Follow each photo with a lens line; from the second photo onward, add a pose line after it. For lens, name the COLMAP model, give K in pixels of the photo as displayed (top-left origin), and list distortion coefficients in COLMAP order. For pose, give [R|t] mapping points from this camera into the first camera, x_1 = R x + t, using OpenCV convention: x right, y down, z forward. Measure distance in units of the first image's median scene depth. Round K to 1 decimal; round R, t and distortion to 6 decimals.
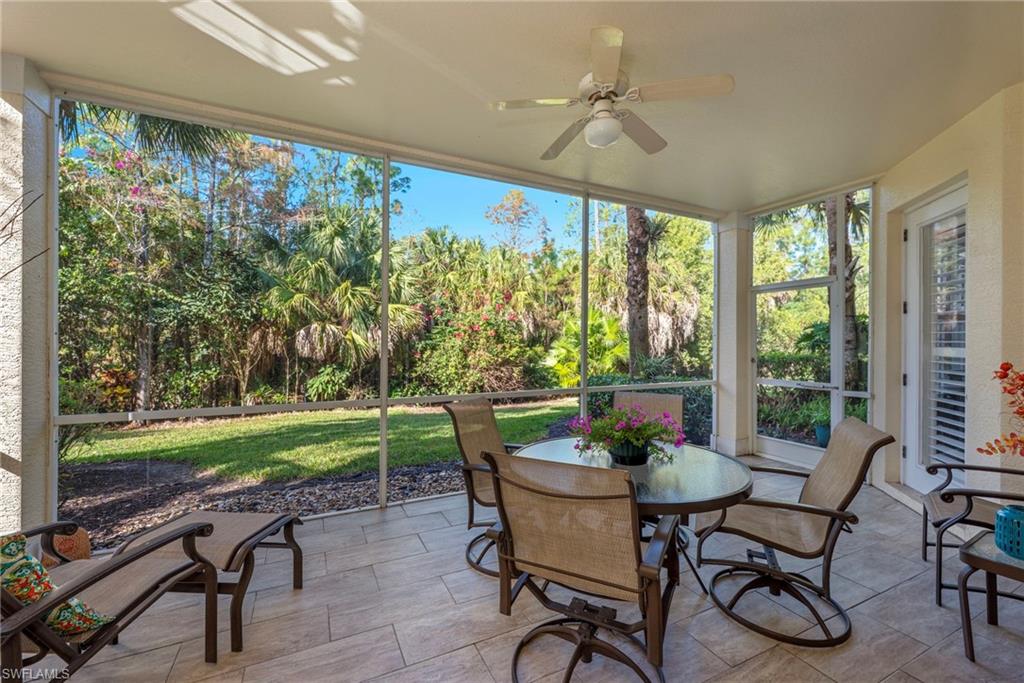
lens RADIAL K [[419.9, 0, 512.1], [0, 419.9, 342.2], [0, 0, 1]] dist [0.005473, 0.000359]
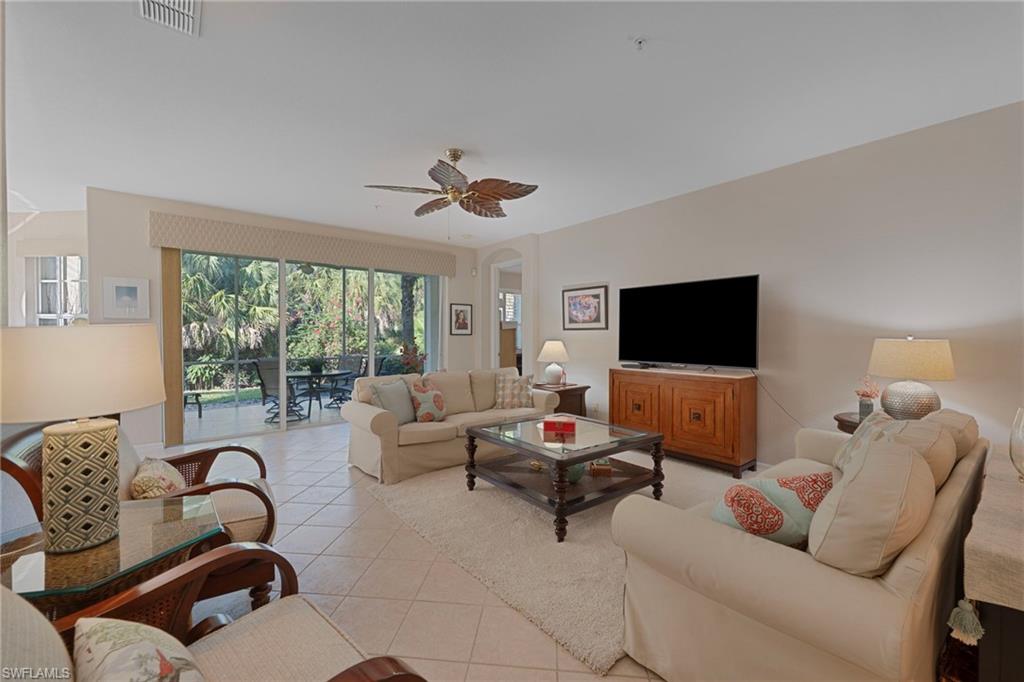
lens RADIAL K [[419.9, 0, 510.6], [0, 419.9, 338.0], [0, 0, 1]] dist [0.005473, 0.000359]
pose [[0.976374, -0.005579, 0.216016, 0.186682], [0.003944, 0.999960, 0.007998, -0.002907], [-0.216052, -0.006957, 0.976357, -0.439791]]
